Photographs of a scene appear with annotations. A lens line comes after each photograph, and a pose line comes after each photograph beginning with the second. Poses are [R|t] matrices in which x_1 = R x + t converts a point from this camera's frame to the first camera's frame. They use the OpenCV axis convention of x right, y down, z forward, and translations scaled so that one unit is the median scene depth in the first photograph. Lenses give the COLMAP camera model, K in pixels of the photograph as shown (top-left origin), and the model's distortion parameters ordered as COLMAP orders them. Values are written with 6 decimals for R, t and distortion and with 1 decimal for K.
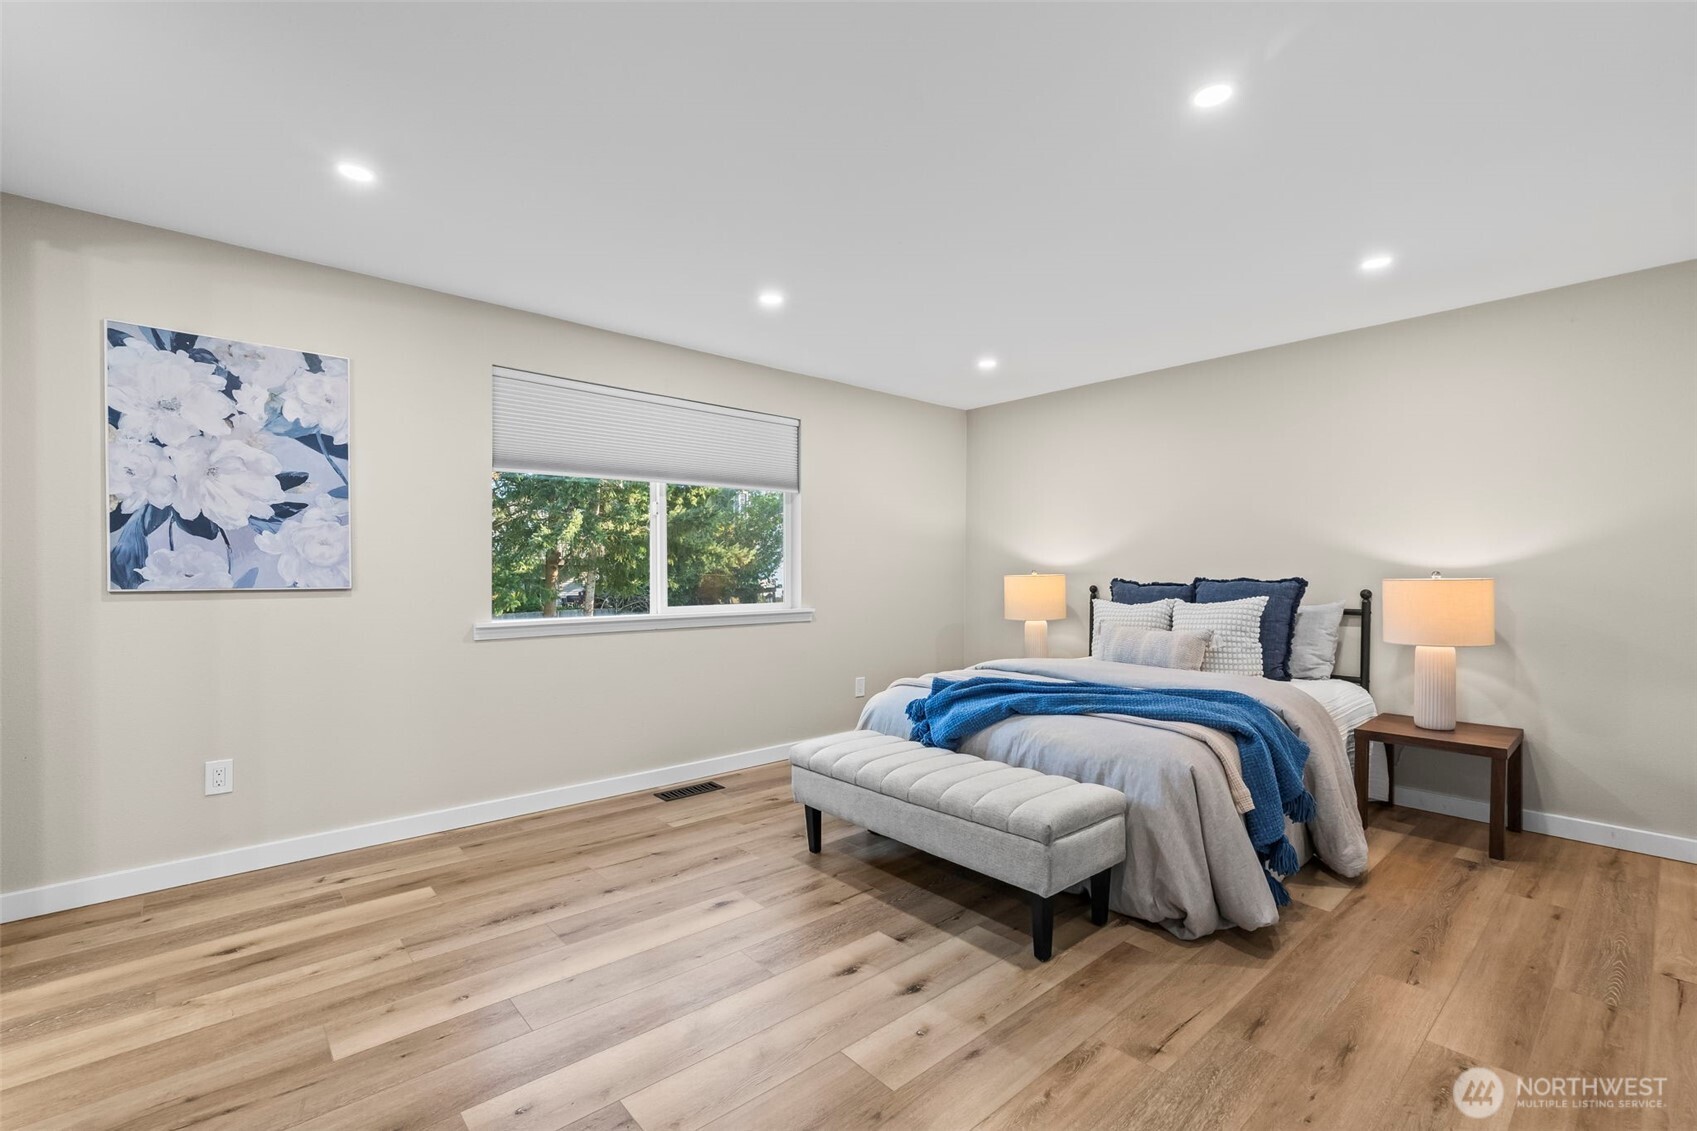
lens RADIAL K [[751.2, 0, 848.5], [0, 751.2, 565.5], [0, 0, 1]] dist [0.001030, 0.000187]
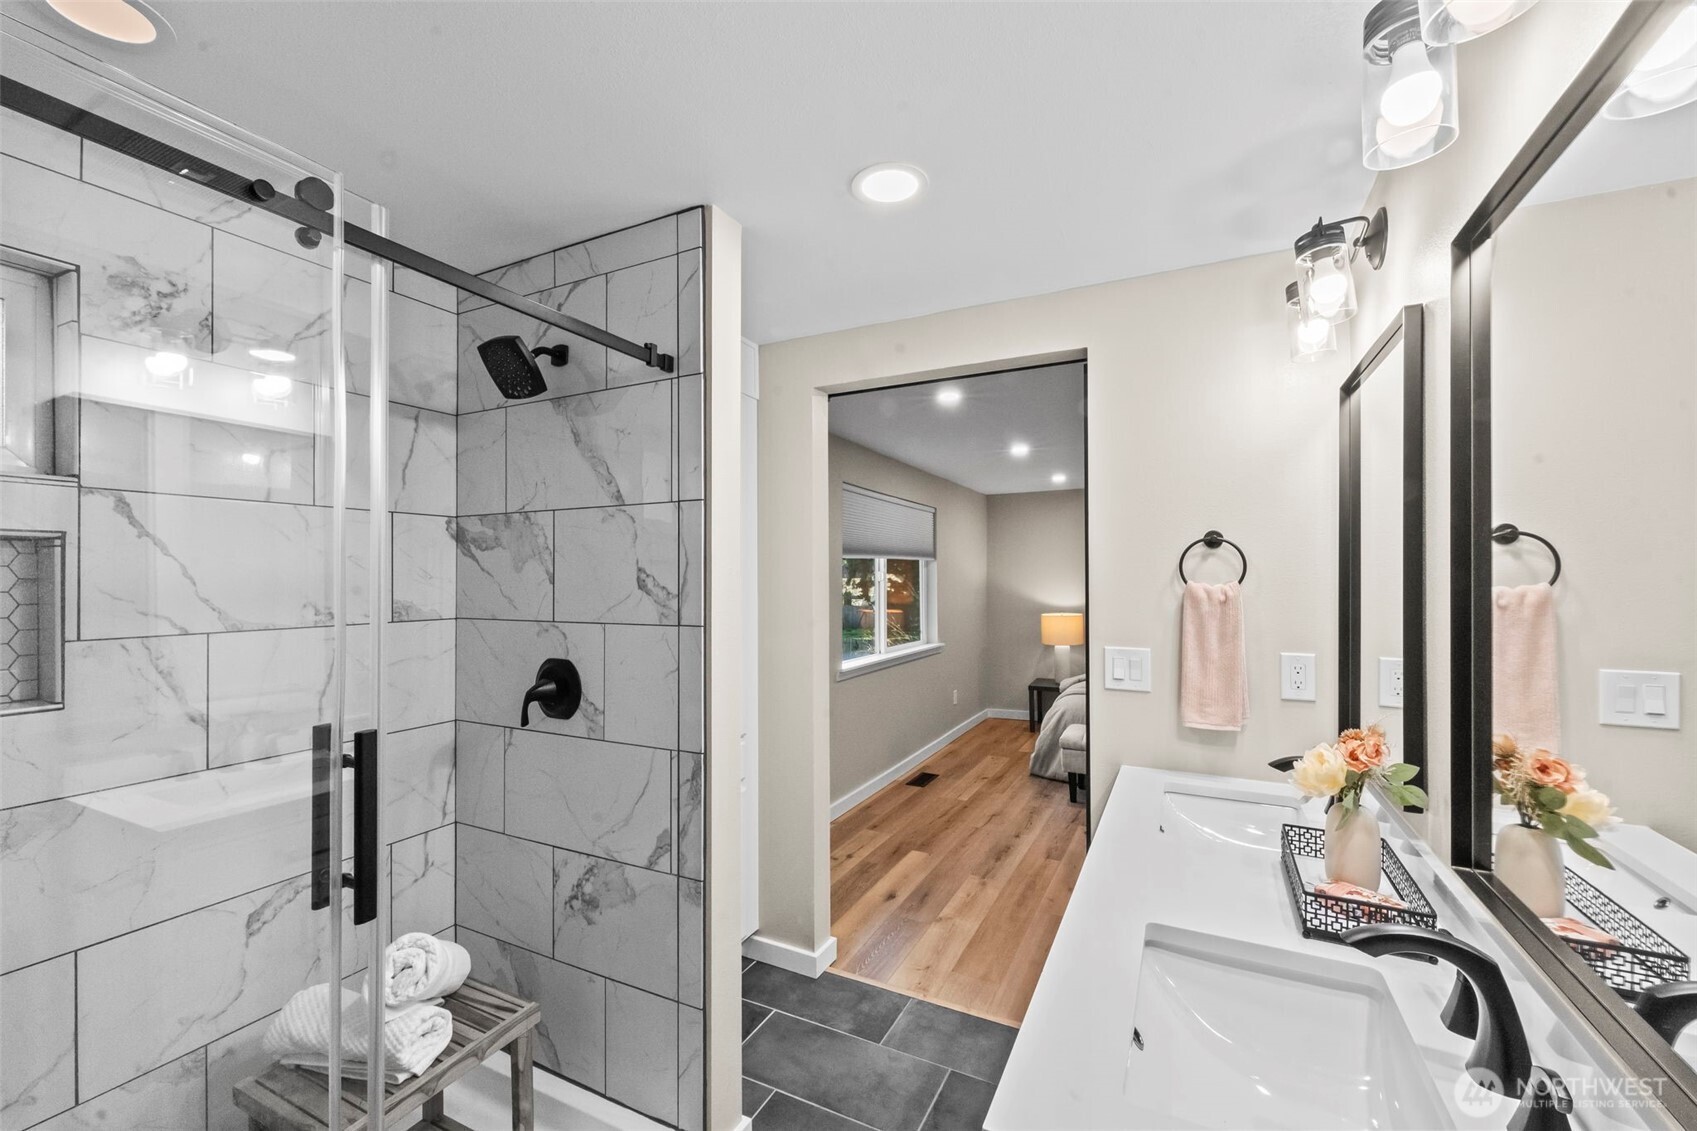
lens RADIAL K [[698.7, 0, 848.5], [0, 698.7, 565.5], [0, 0, 1]] dist [0.000492, 0.000280]
pose [[0.931756, 0.002334, 0.363077, -0.986055], [0.004119, 0.999847, -0.016998, -0.094664], [-0.363061, 0.017334, 0.931604, -0.210758]]
